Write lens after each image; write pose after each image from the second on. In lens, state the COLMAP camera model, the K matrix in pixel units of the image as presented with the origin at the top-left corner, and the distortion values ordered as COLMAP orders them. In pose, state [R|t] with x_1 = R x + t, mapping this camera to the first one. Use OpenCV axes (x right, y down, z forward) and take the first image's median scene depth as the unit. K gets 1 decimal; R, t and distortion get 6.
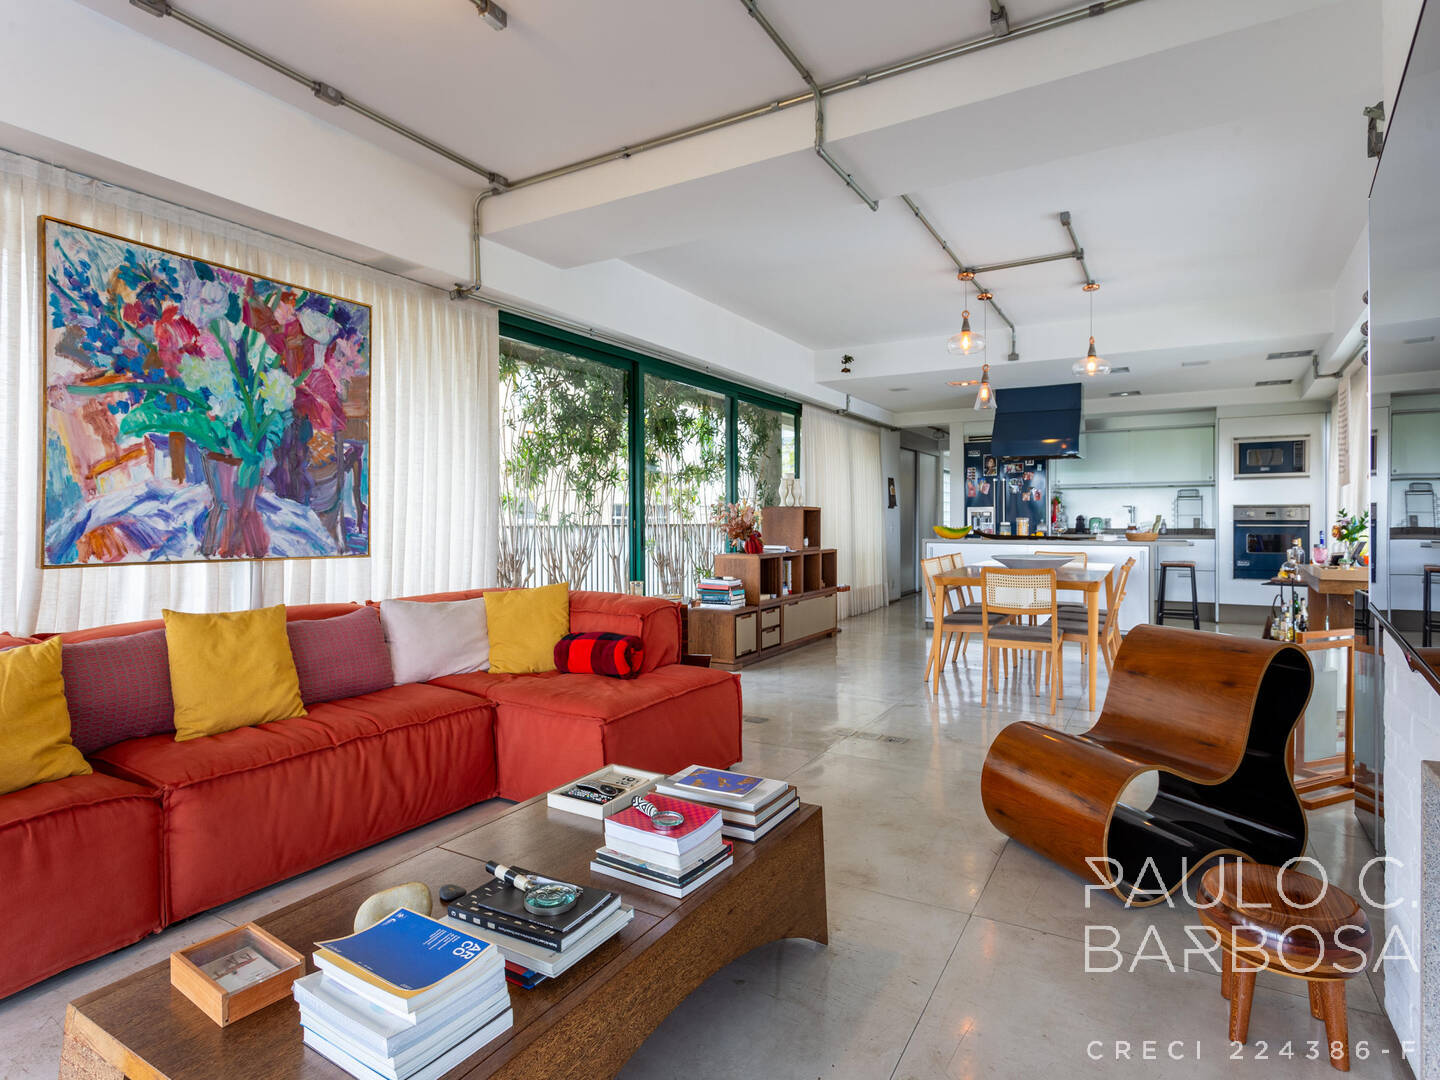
lens RADIAL K [[779.4, 0, 734.6], [0, 779.4, 520.8], [0, 0, 1]] dist [-0.002060, 0.002761]
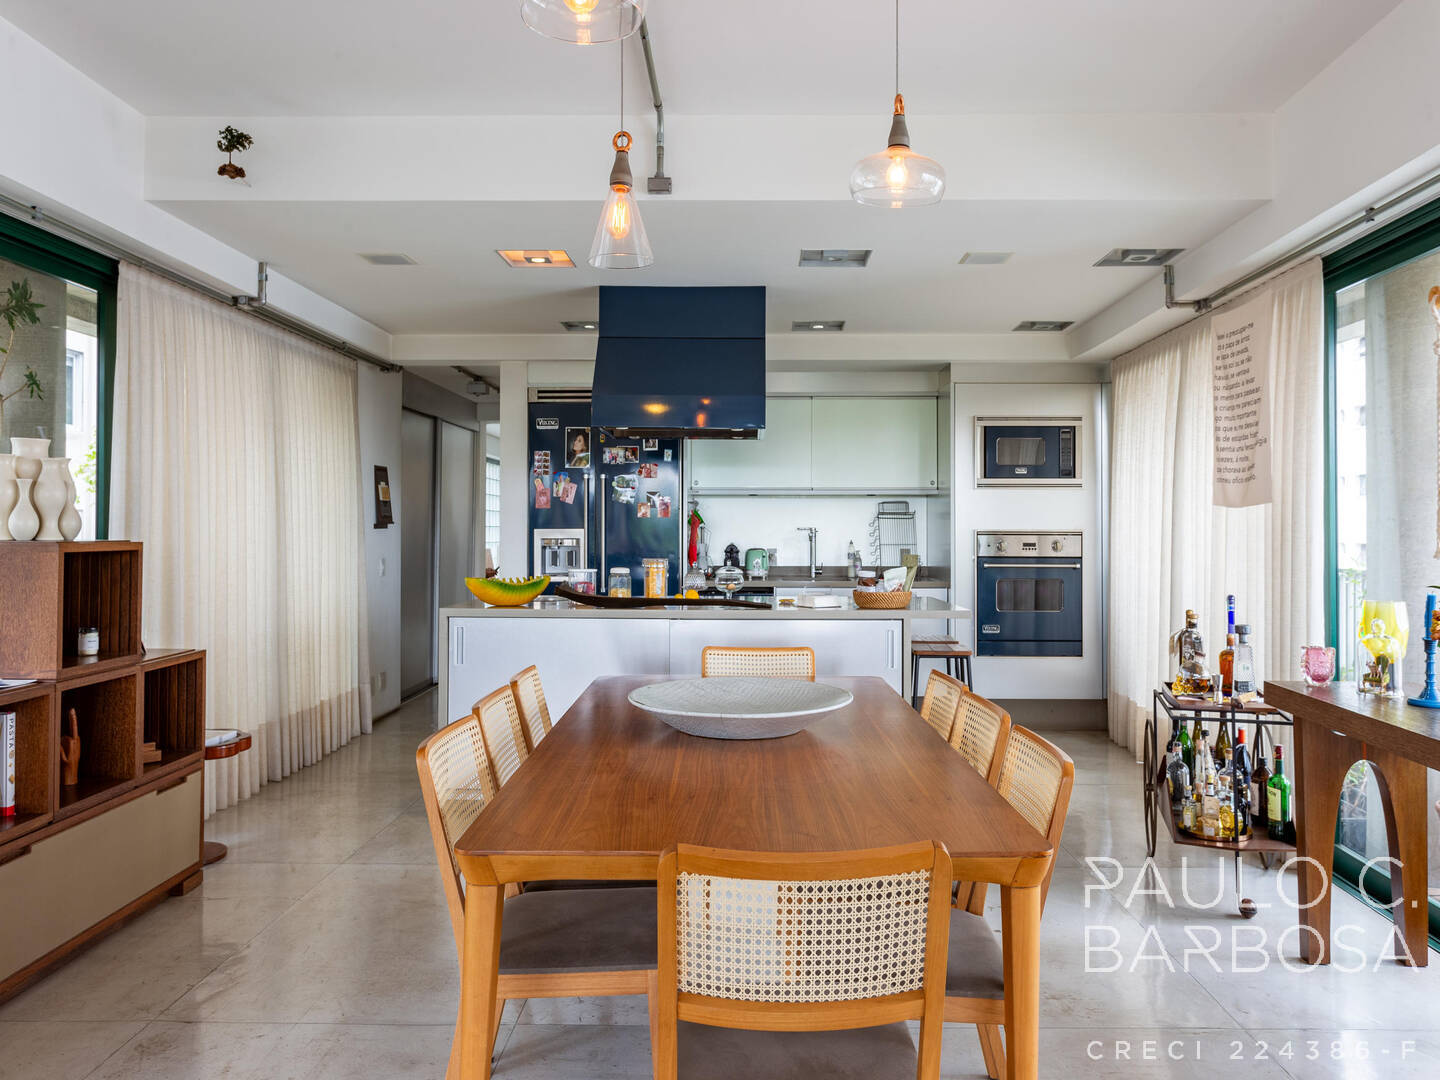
lens RADIAL K [[1017.1, 0, 740.0], [0, 1017.1, 508.6], [0, 0, 1]] dist [-0.000582, 0.002219]
pose [[0.872747, 0.012654, 0.488008, 0.147399], [-0.003641, 0.999805, -0.019413, -0.029049], [-0.488159, 0.015166, 0.872623, 0.567066]]
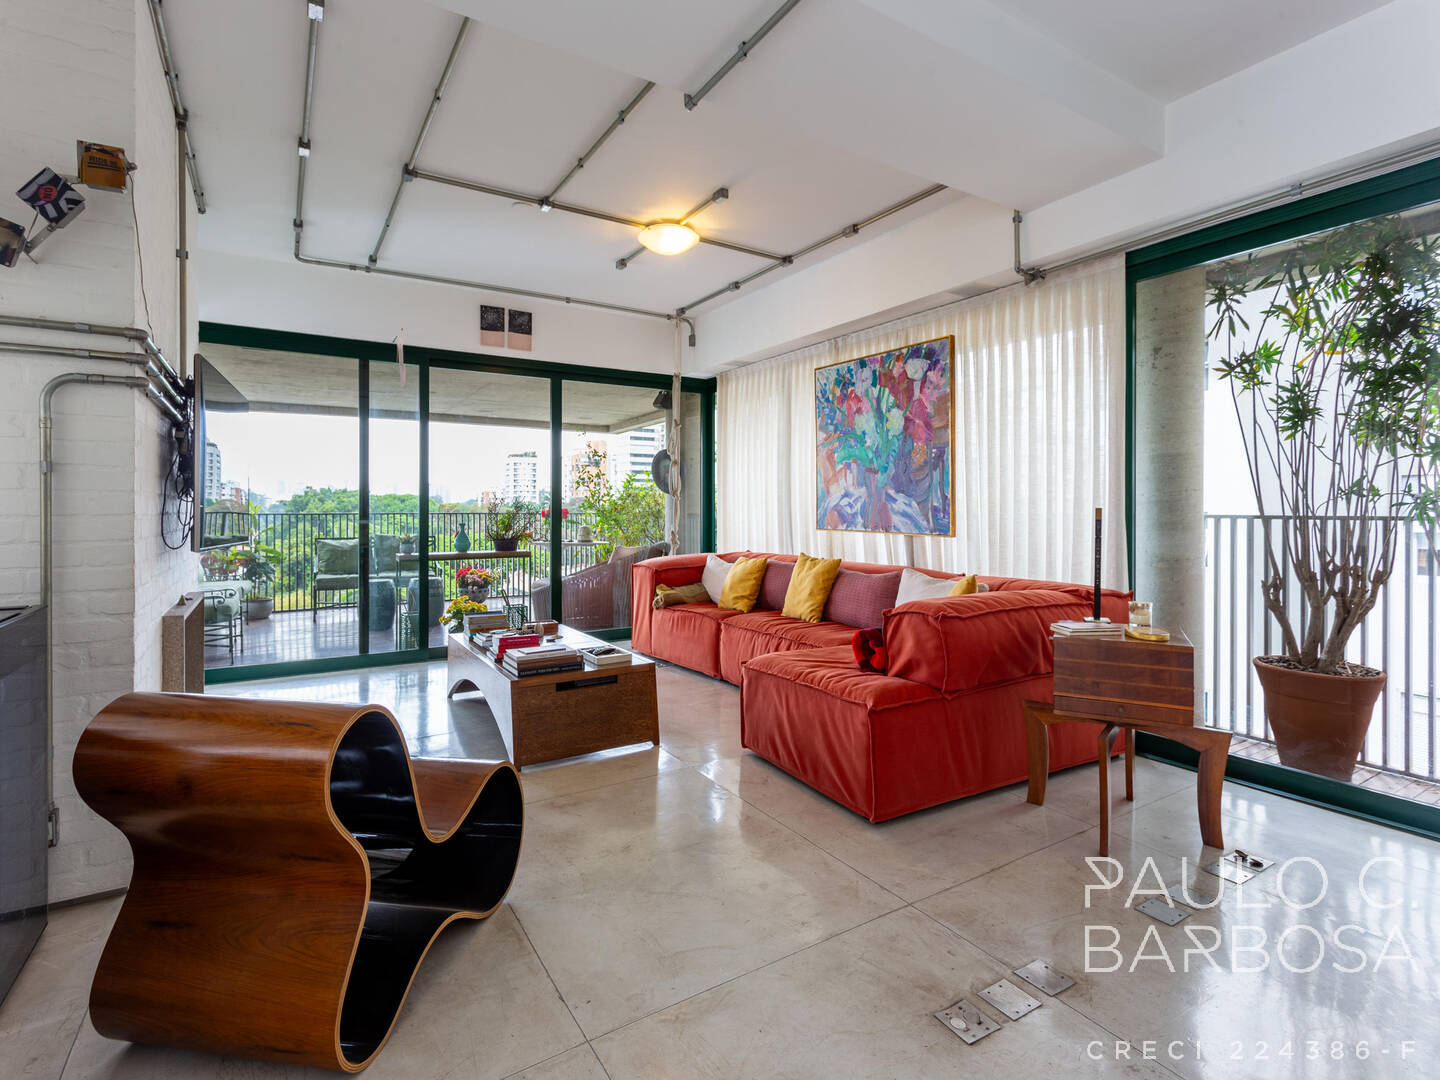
lens RADIAL K [[694.7, 0, 710.2], [0, 694.7, 507.7], [0, 0, 1]] dist [-0.000462, 0.002124]
pose [[-0.471772, -0.000260, -0.881721, 0.690184], [0.000666, 1.000000, -0.000651, -0.000406], [0.881720, -0.000894, -0.471771, 1.181986]]
